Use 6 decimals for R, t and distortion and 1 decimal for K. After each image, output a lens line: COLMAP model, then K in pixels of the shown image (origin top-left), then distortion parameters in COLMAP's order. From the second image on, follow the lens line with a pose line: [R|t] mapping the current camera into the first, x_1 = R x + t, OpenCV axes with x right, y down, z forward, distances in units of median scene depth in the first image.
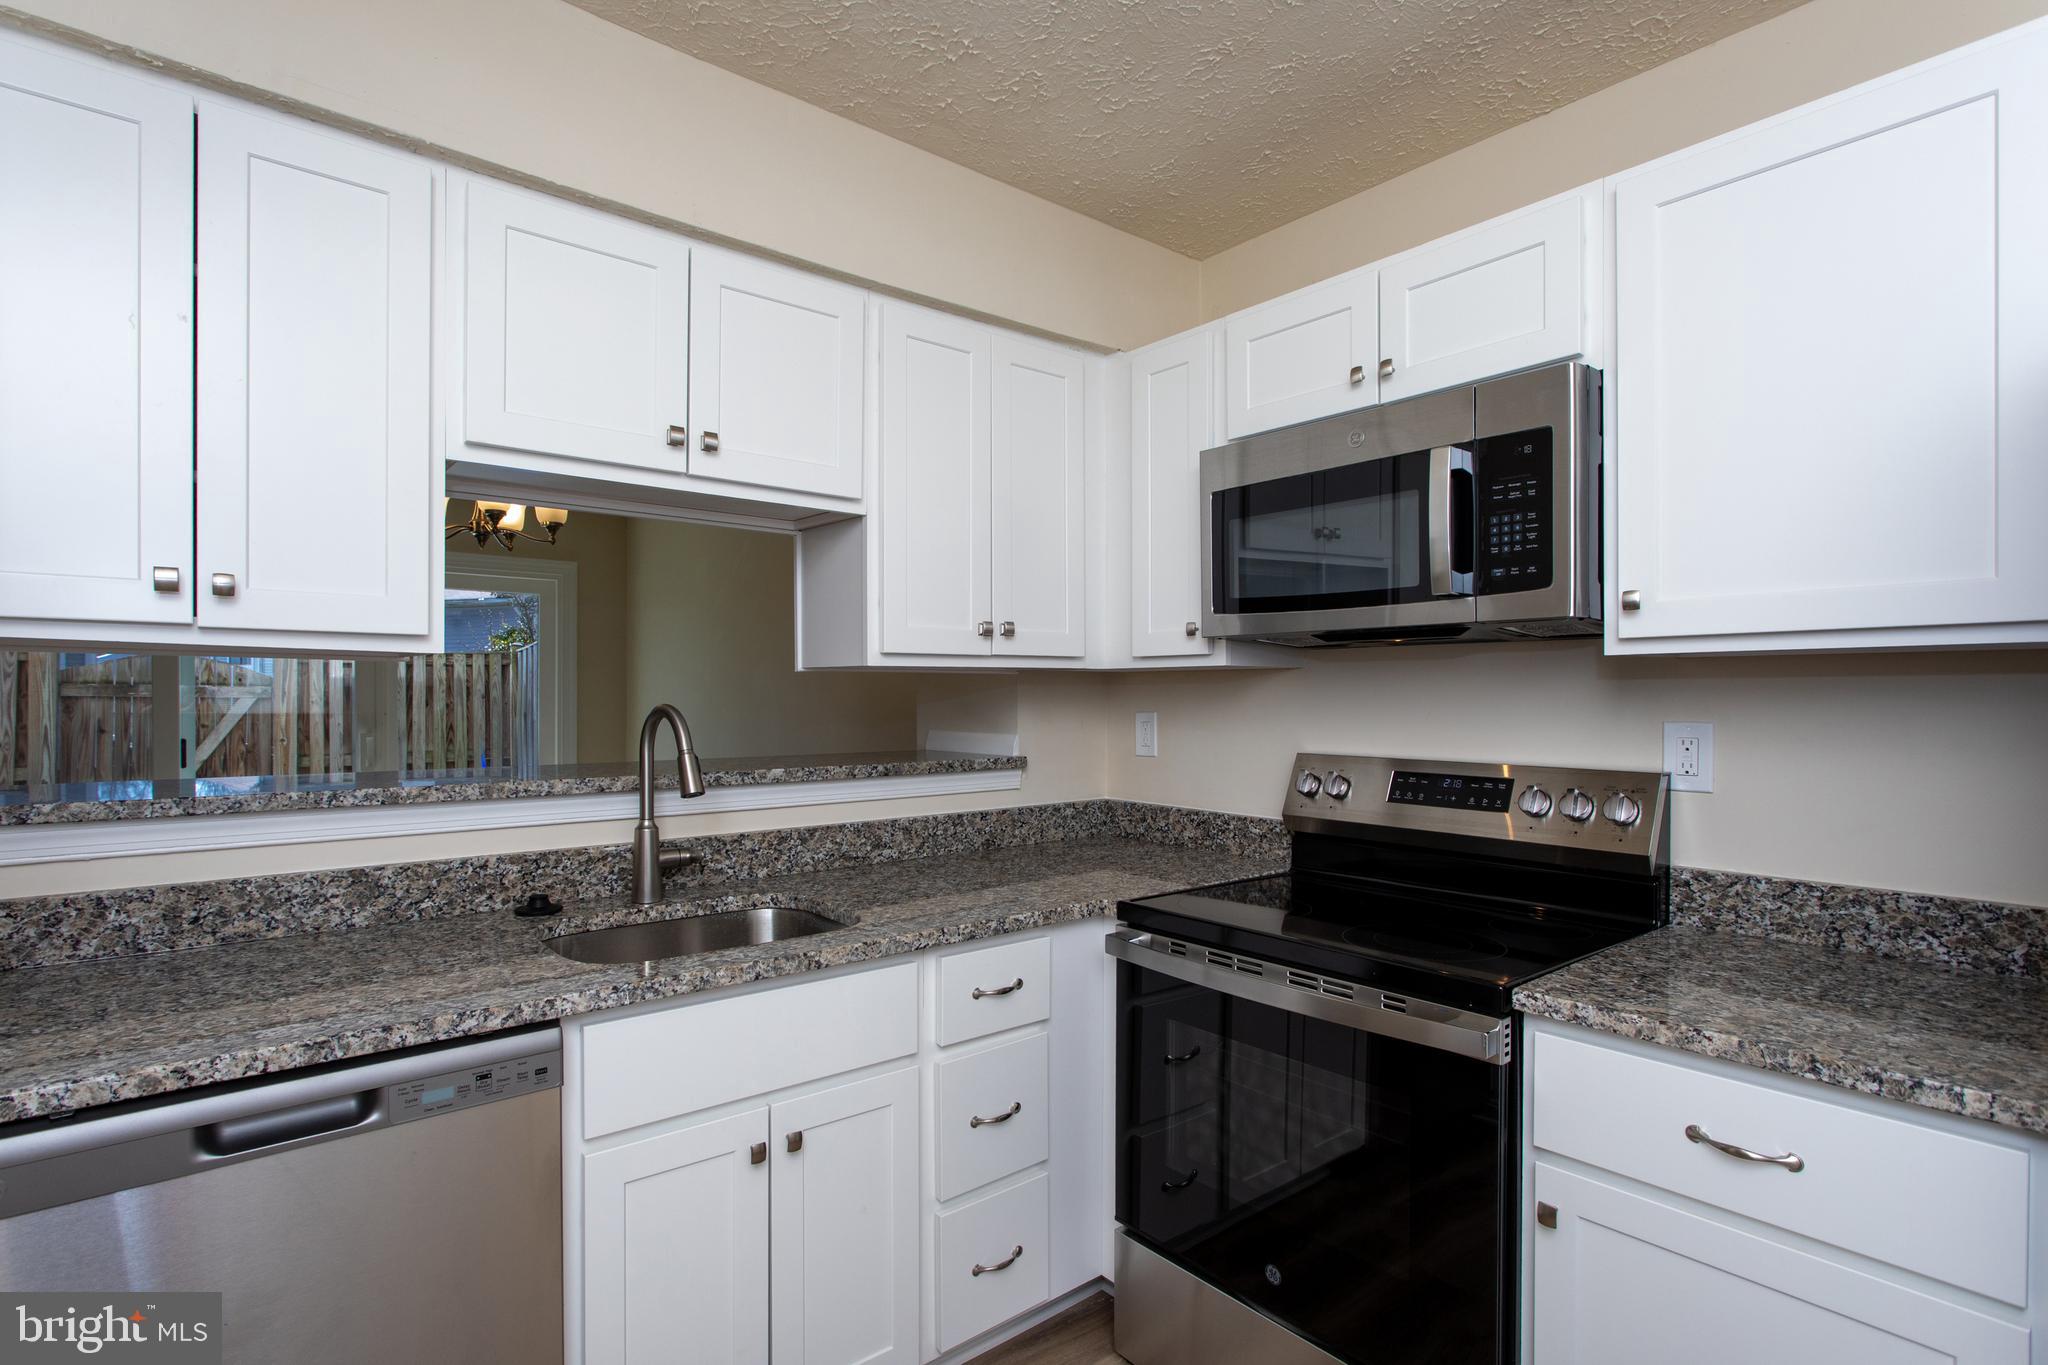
lens RADIAL K [[998.1, 0, 997.8], [0, 998.1, 701.0], [0, 0, 1]] dist [-0.014014, 0.007290]
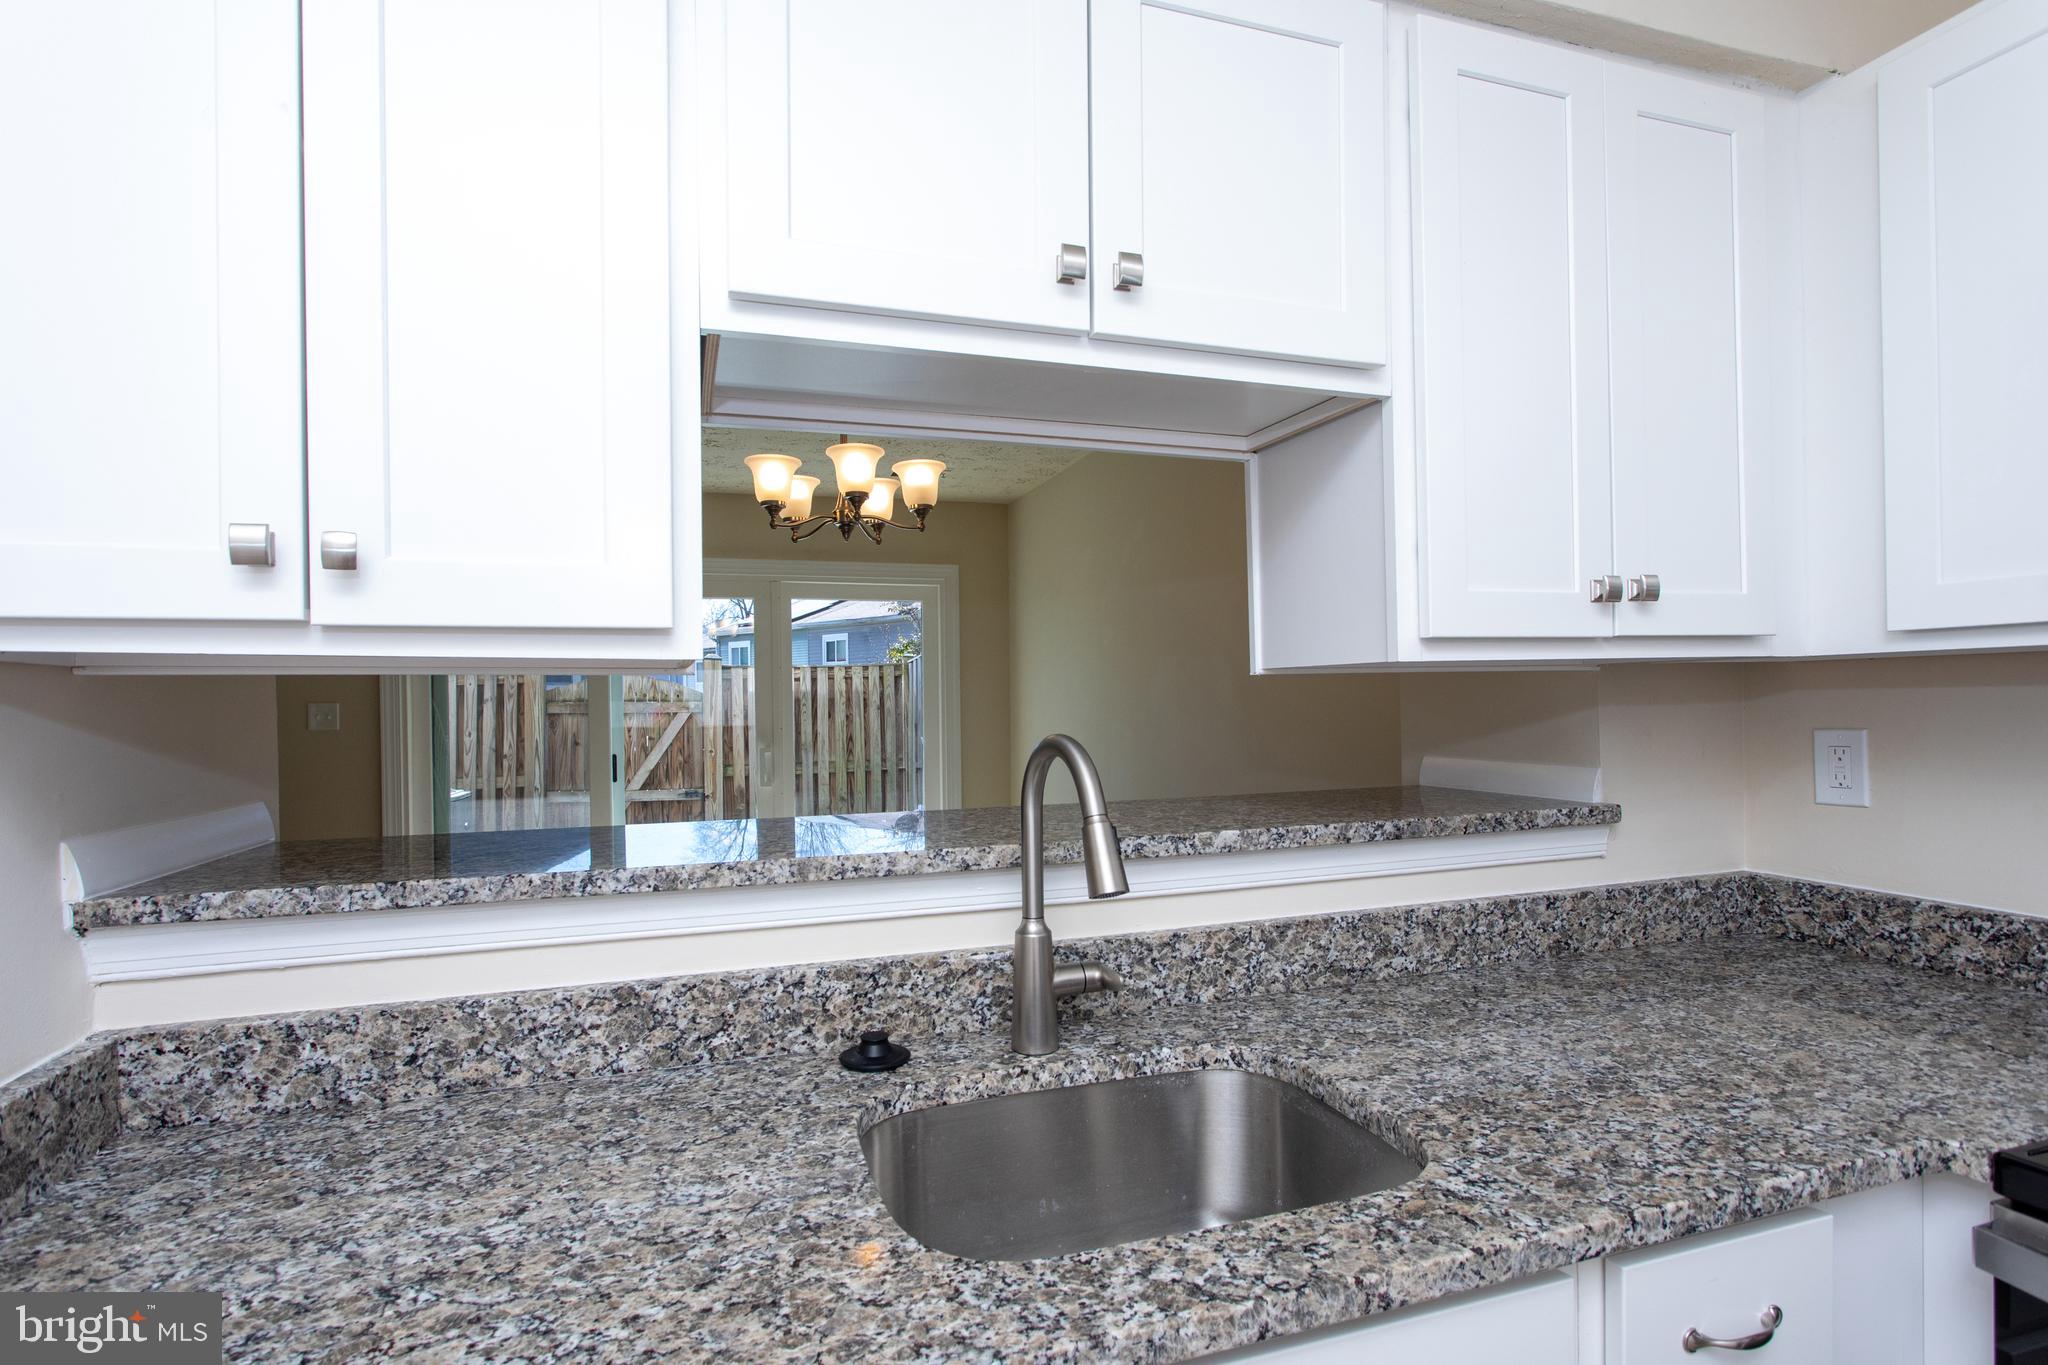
lens RADIAL K [[1001.5, 0, 988.5], [0, 1001.5, 708.8], [0, 0, 1]] dist [-0.032798, 0.015281]
pose [[0.928353, -0.013694, -0.371447, -0.144219], [0.015245, 0.999883, 0.001240, -0.013338], [0.371386, -0.006814, 0.928453, 0.410003]]
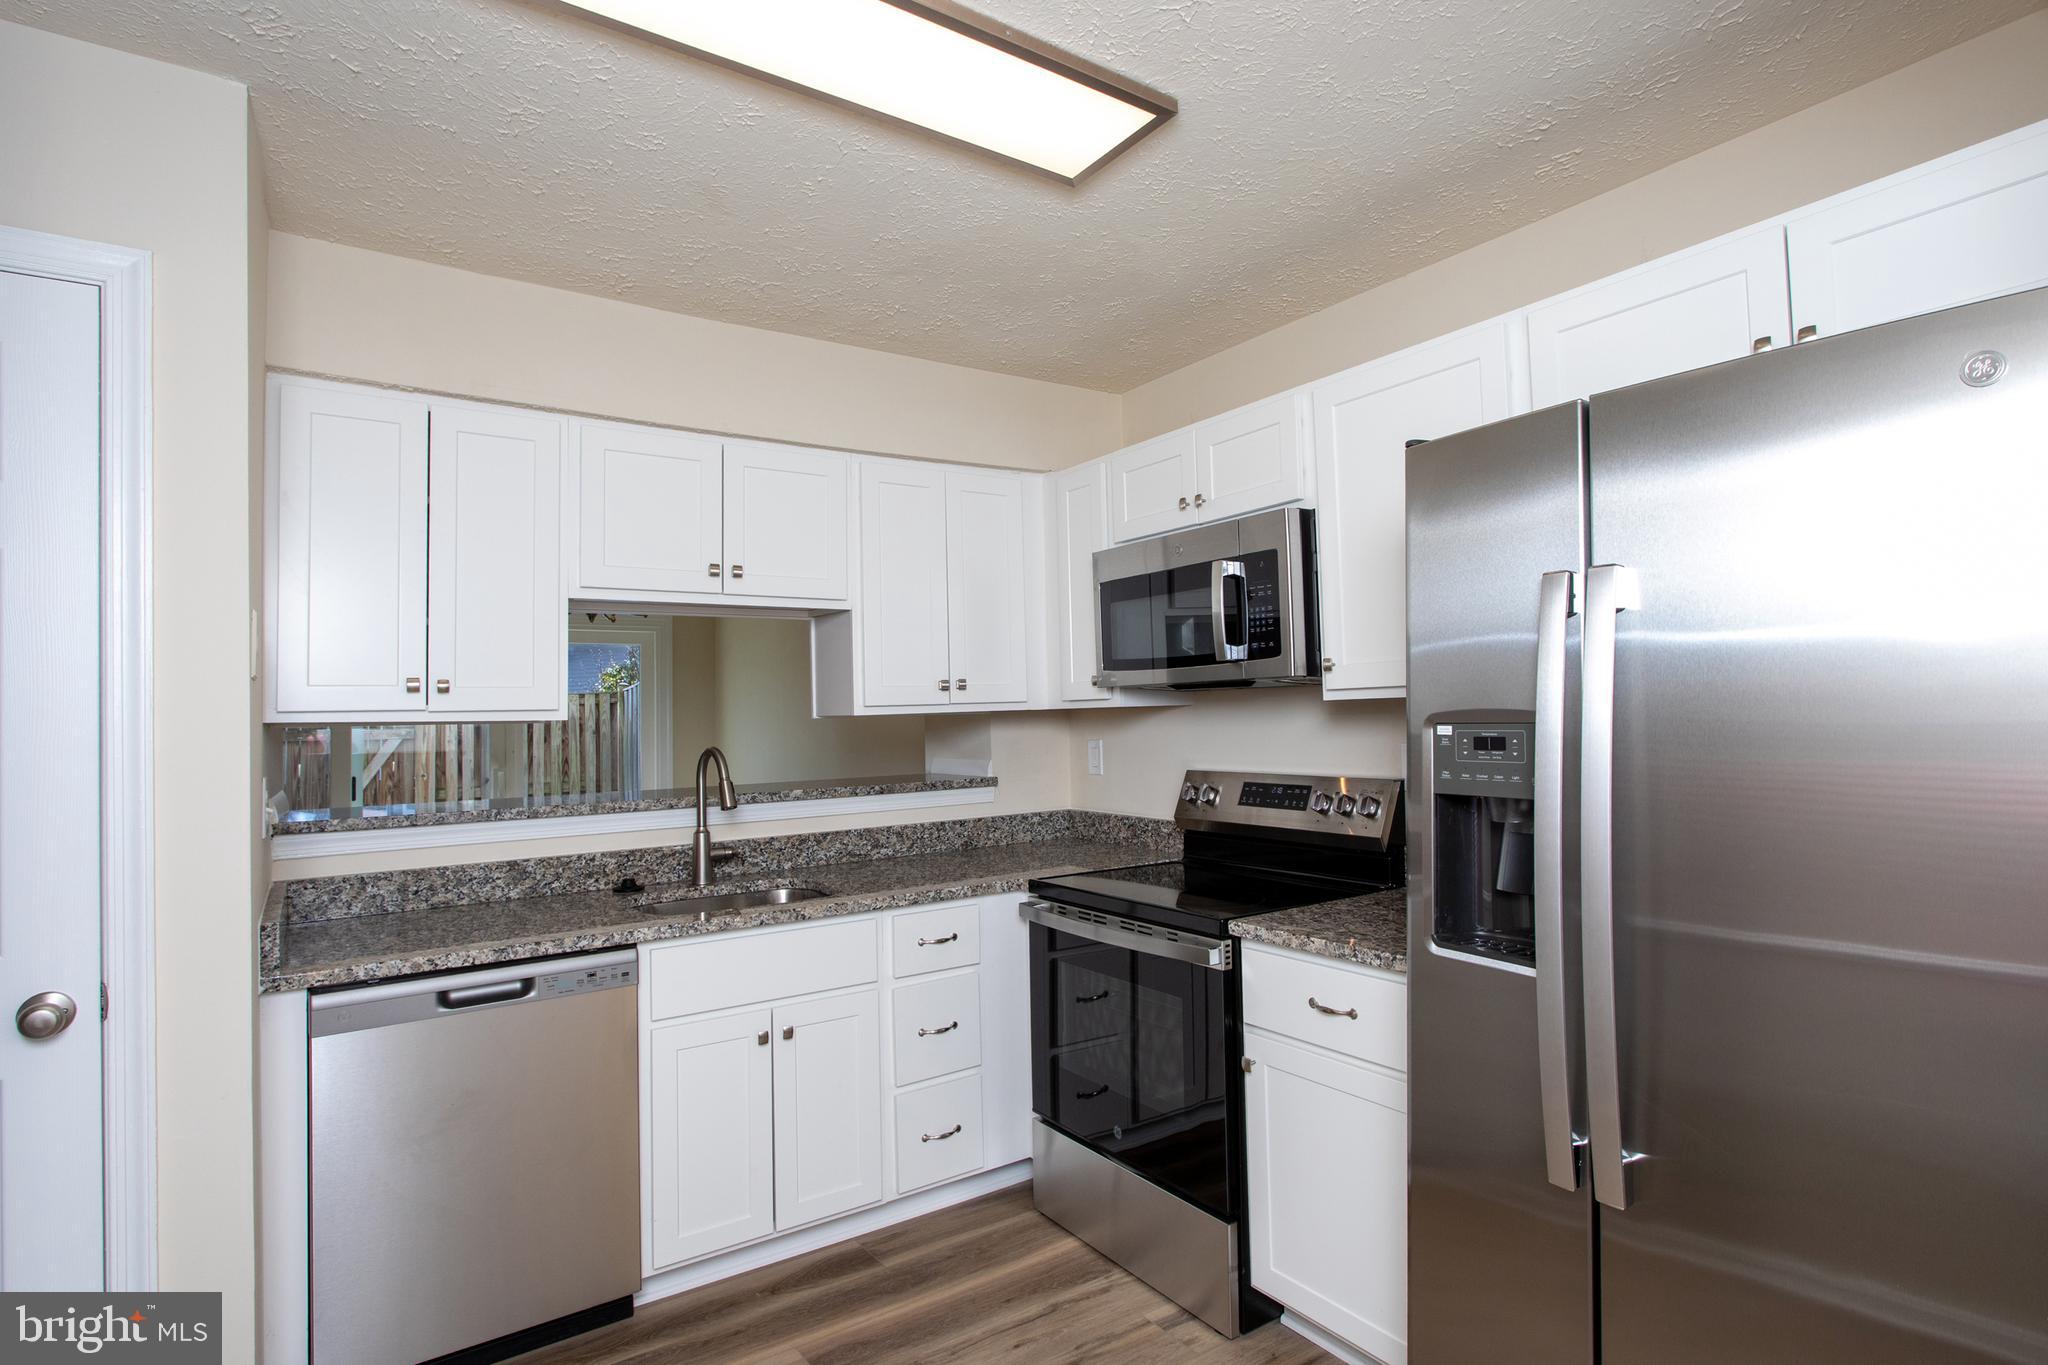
lens RADIAL K [[1019.1, 0, 1027.5], [0, 1019.1, 664.3], [0, 0, 1]] dist [-0.017038, 0.022021]
pose [[0.996815, -0.029878, -0.073943, 0.236228], [0.025805, 0.998128, -0.055442, -0.022279], [0.075461, 0.053357, 0.995720, -0.448603]]
